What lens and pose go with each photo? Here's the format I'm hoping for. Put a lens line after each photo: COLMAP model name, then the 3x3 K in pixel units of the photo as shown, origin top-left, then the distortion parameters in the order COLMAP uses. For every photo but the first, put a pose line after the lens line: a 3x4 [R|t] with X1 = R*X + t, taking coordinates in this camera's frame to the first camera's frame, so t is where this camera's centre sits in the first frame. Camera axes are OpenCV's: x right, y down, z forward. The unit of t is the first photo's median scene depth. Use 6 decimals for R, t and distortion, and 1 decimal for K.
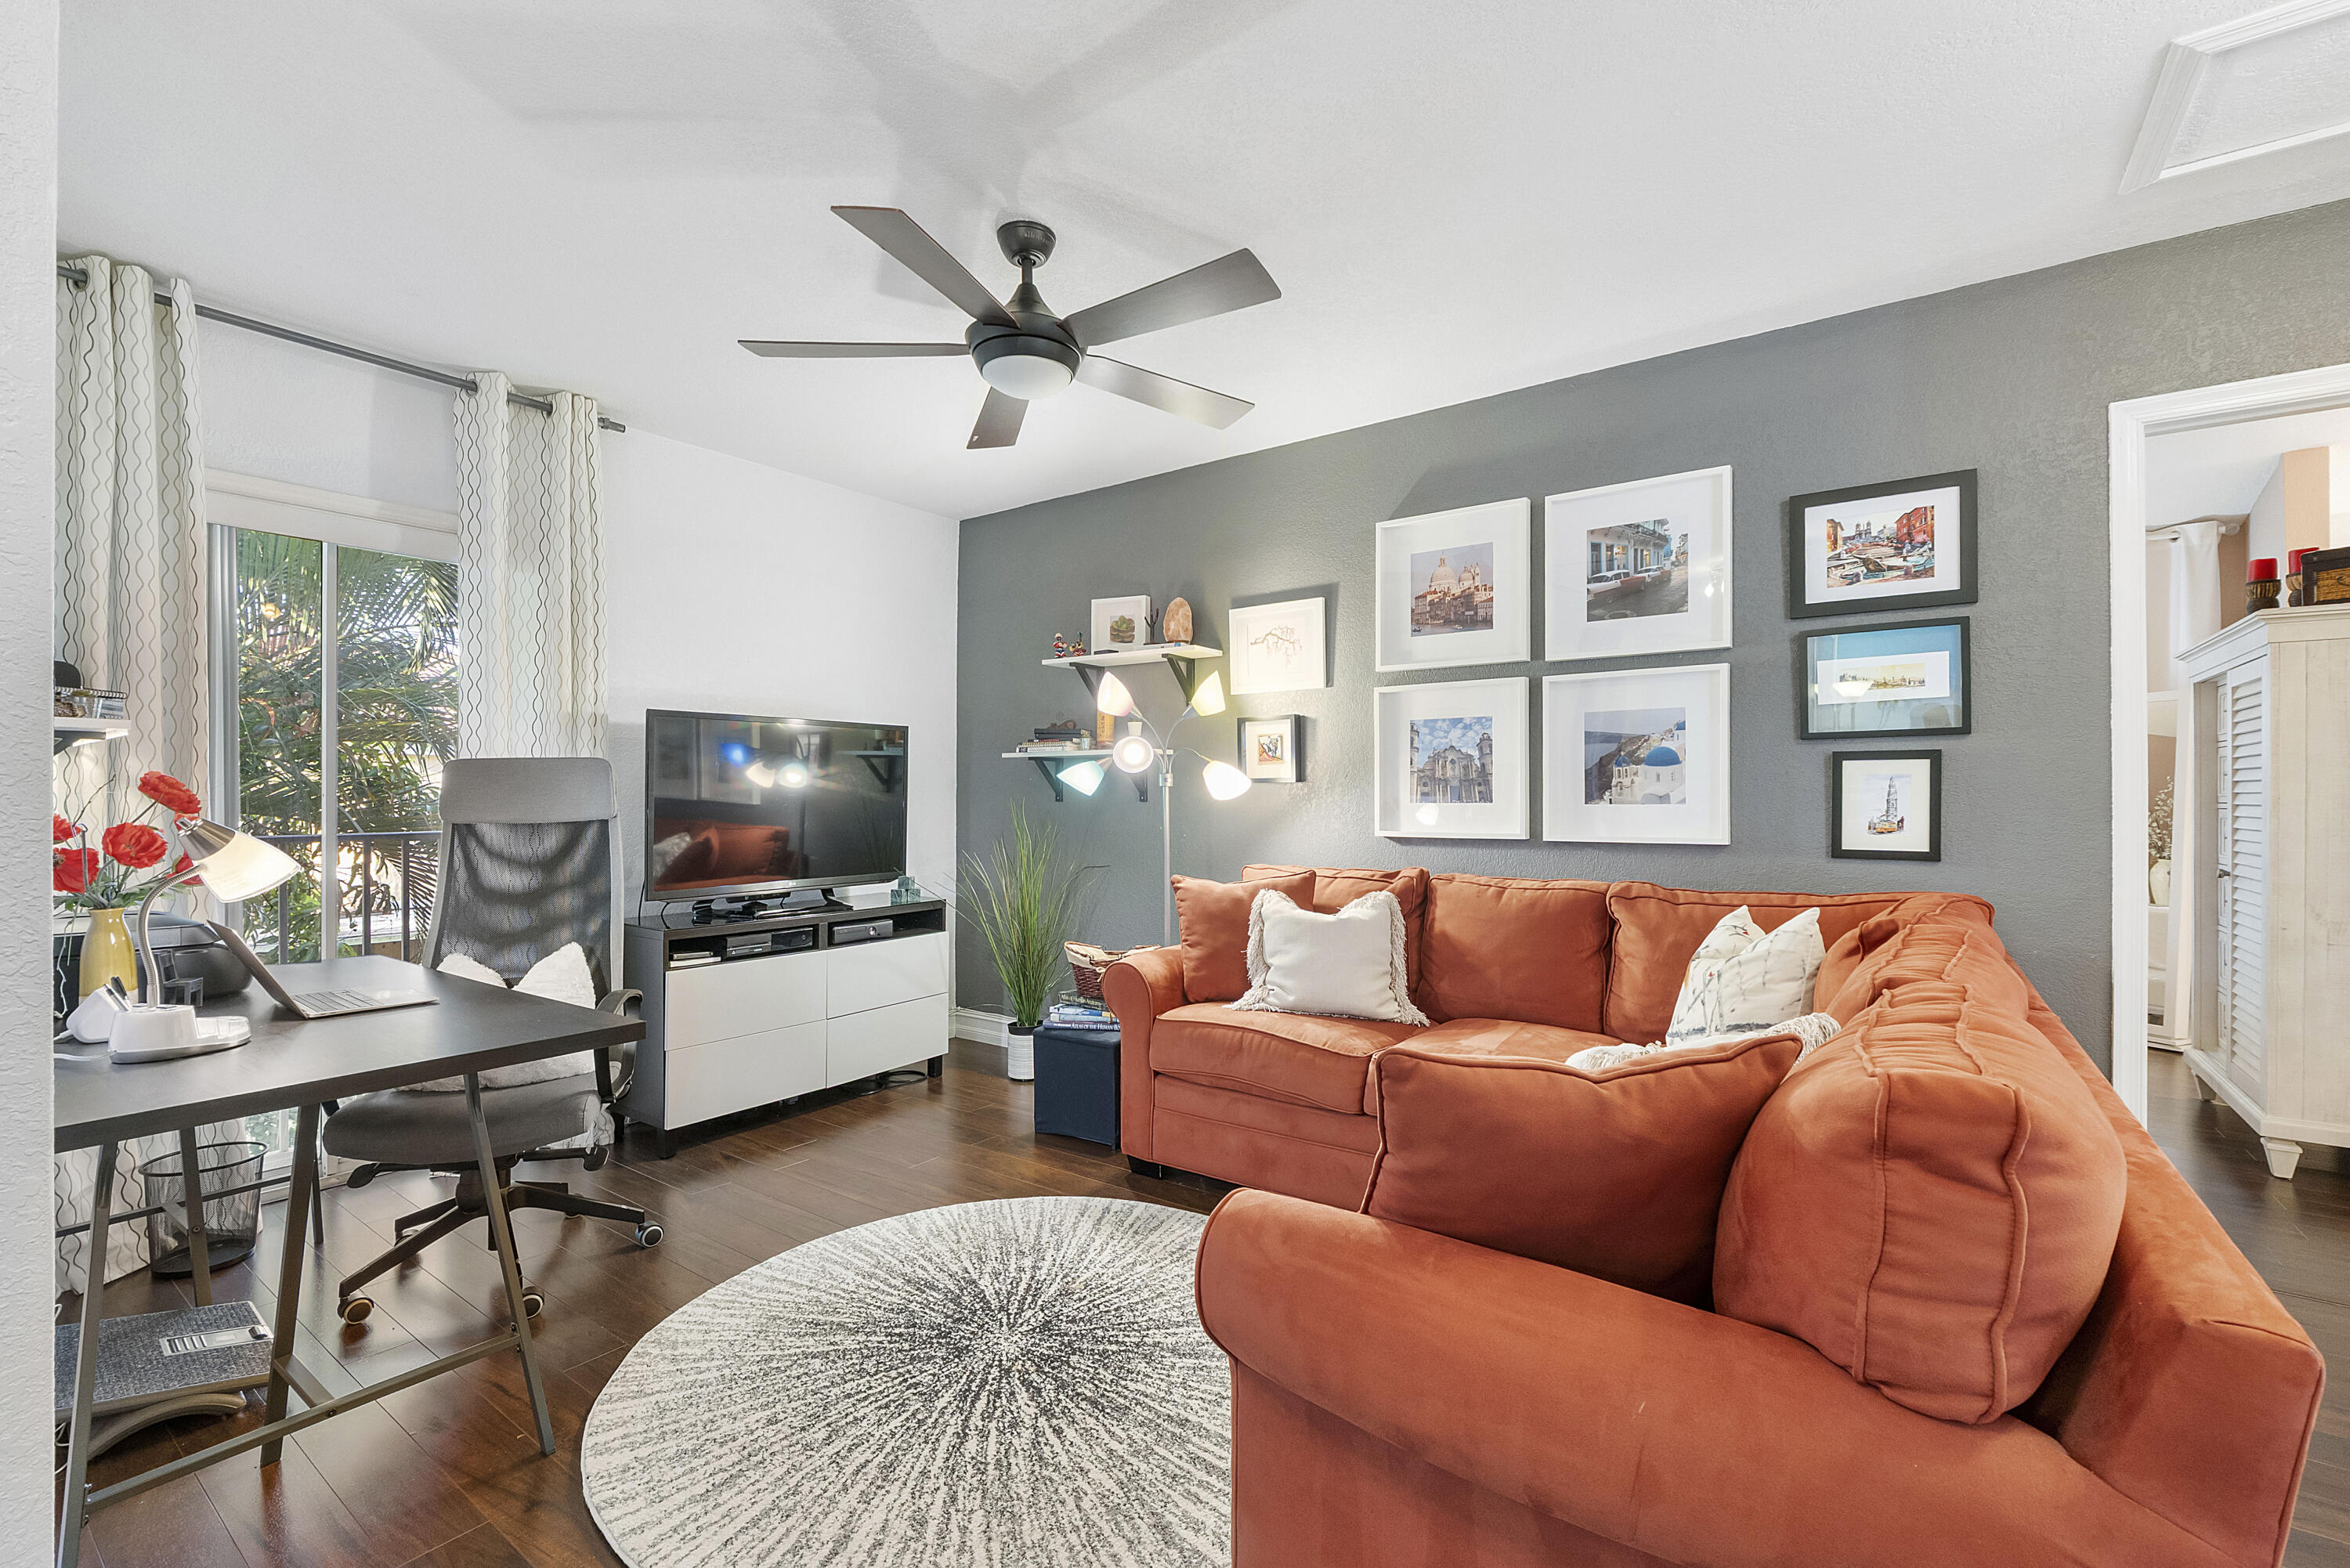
lens RADIAL K [[999.8, 0, 1160.0], [0, 999.8, 790.3], [0, 0, 1]] dist [-0.006495, -0.001860]
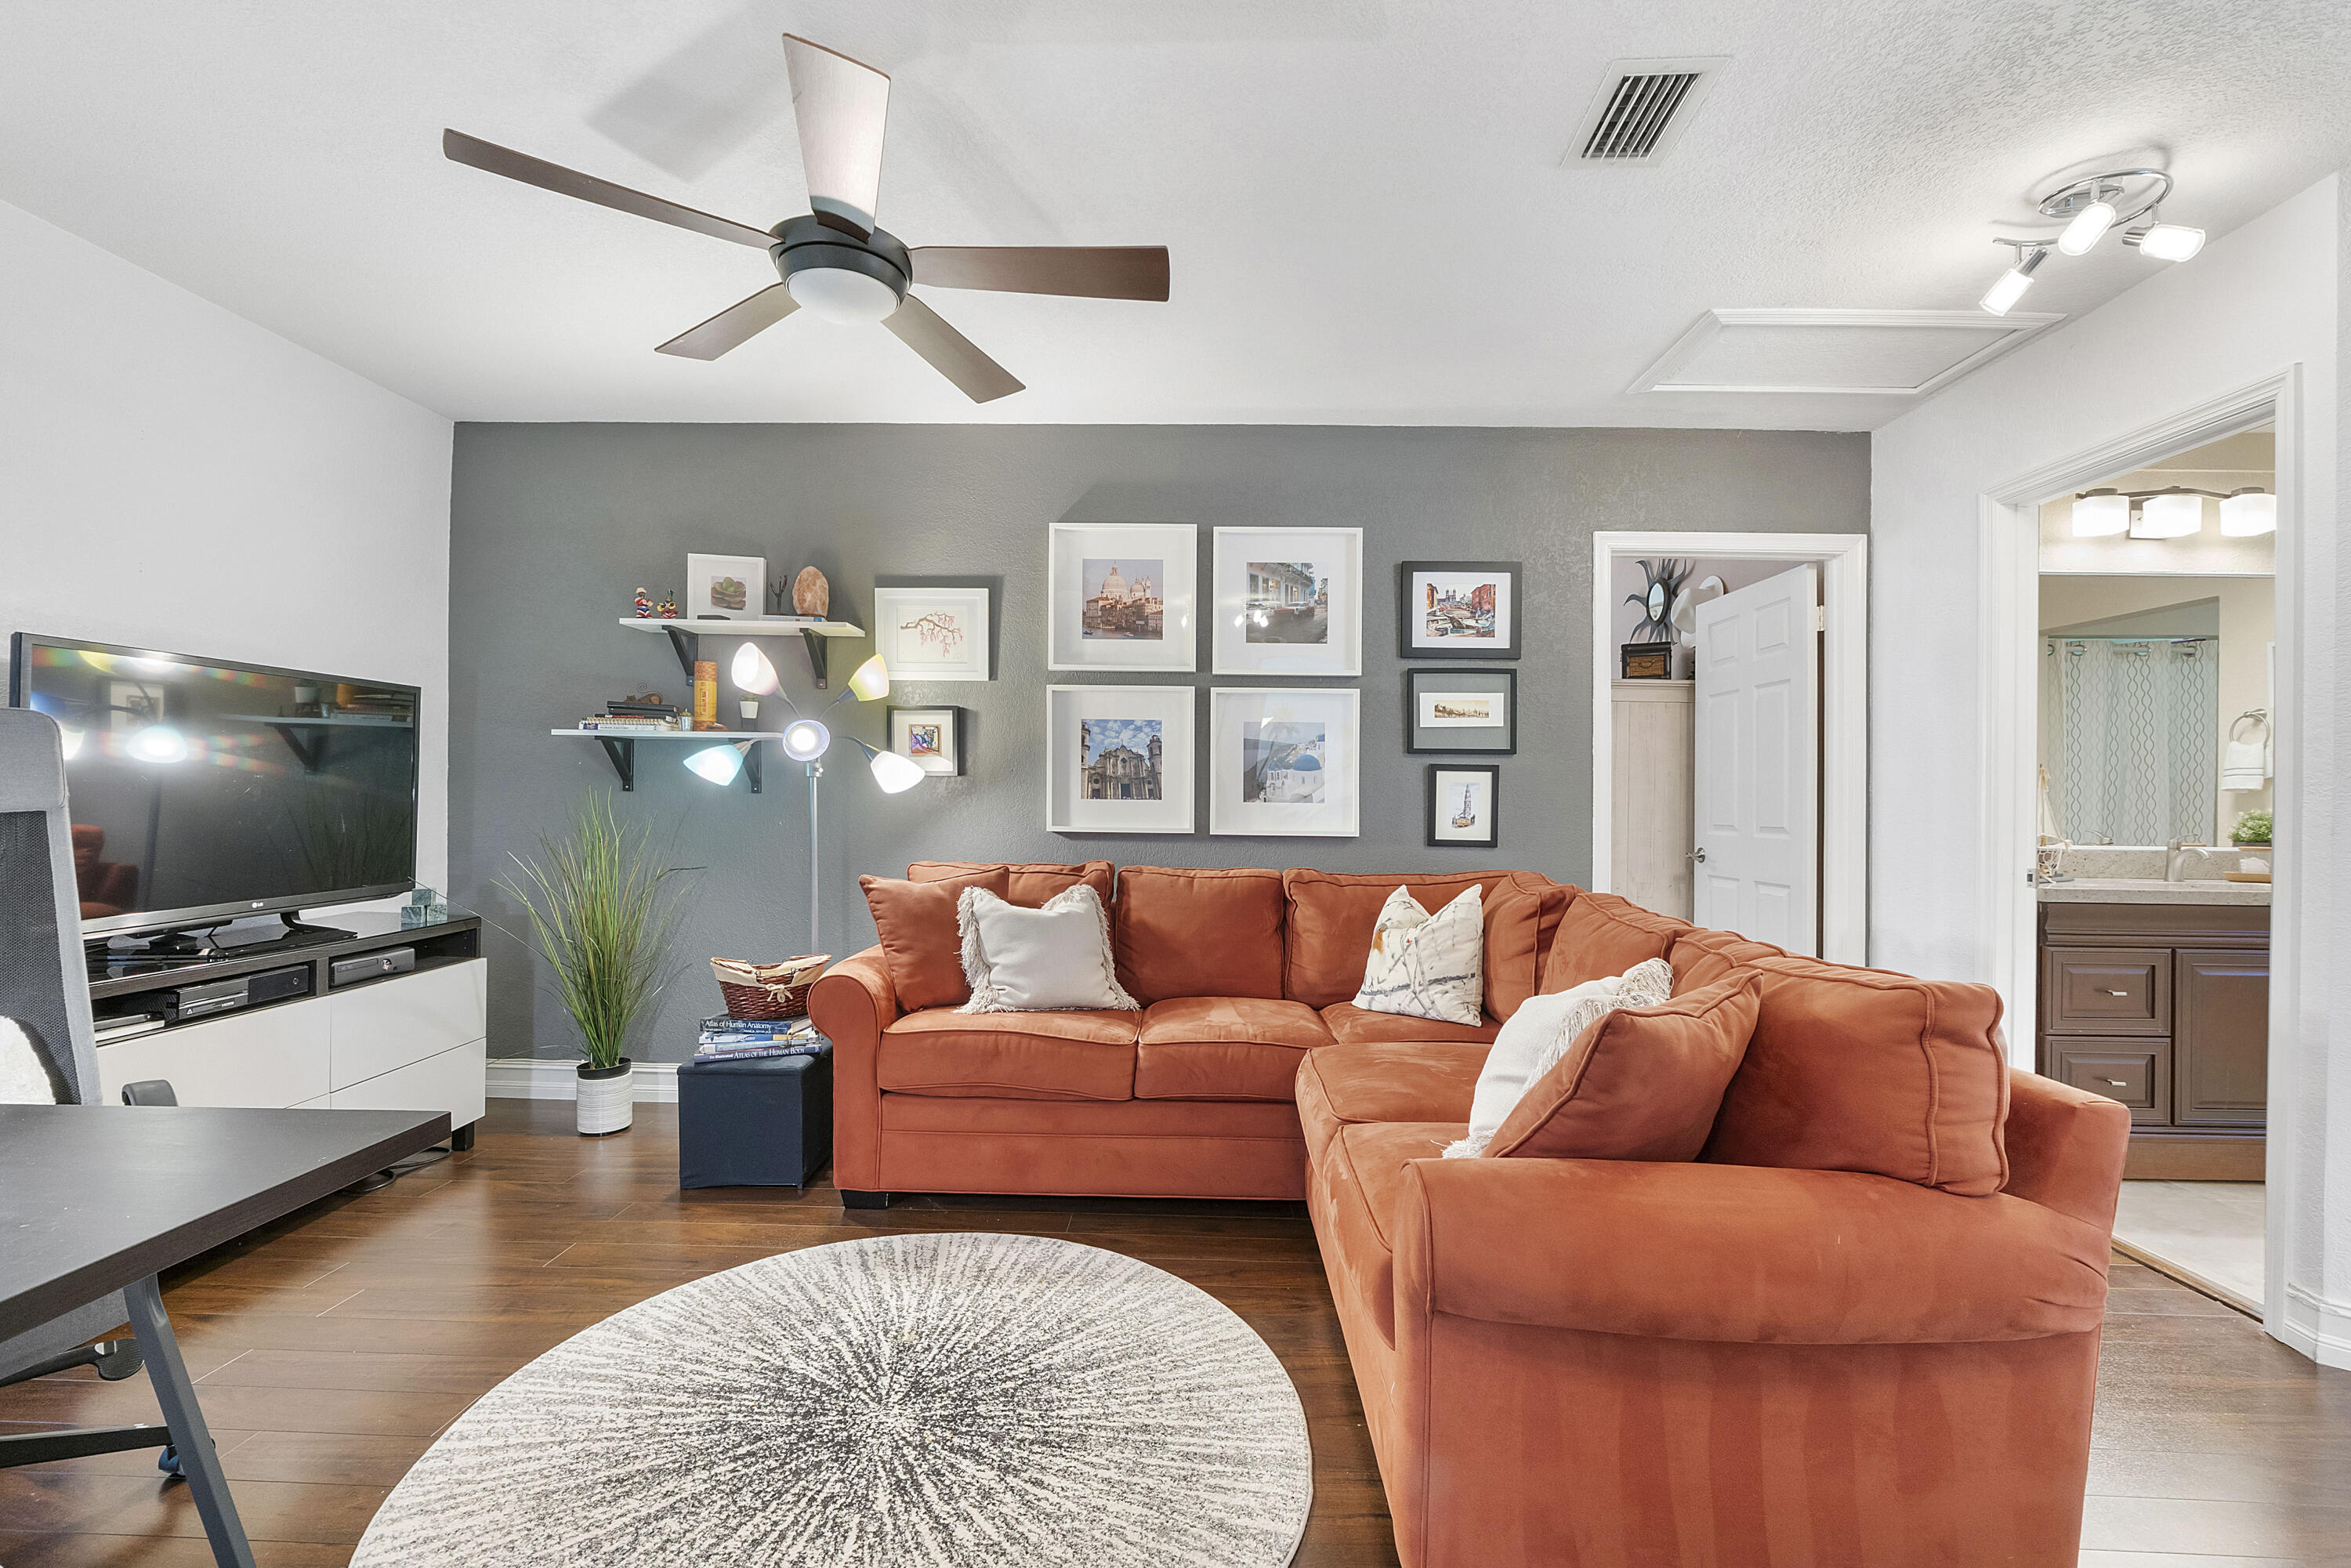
lens RADIAL K [[1000.3, 0, 1169.4], [0, 1000.3, 793.2], [0, 0, 1]] dist [-0.006495, -0.001860]
pose [[0.828553, 0.015338, 0.559700, -0.302597], [-0.020265, 0.999791, 0.002601, 0.002450], [-0.559544, -0.013498, 0.828691, 0.104648]]
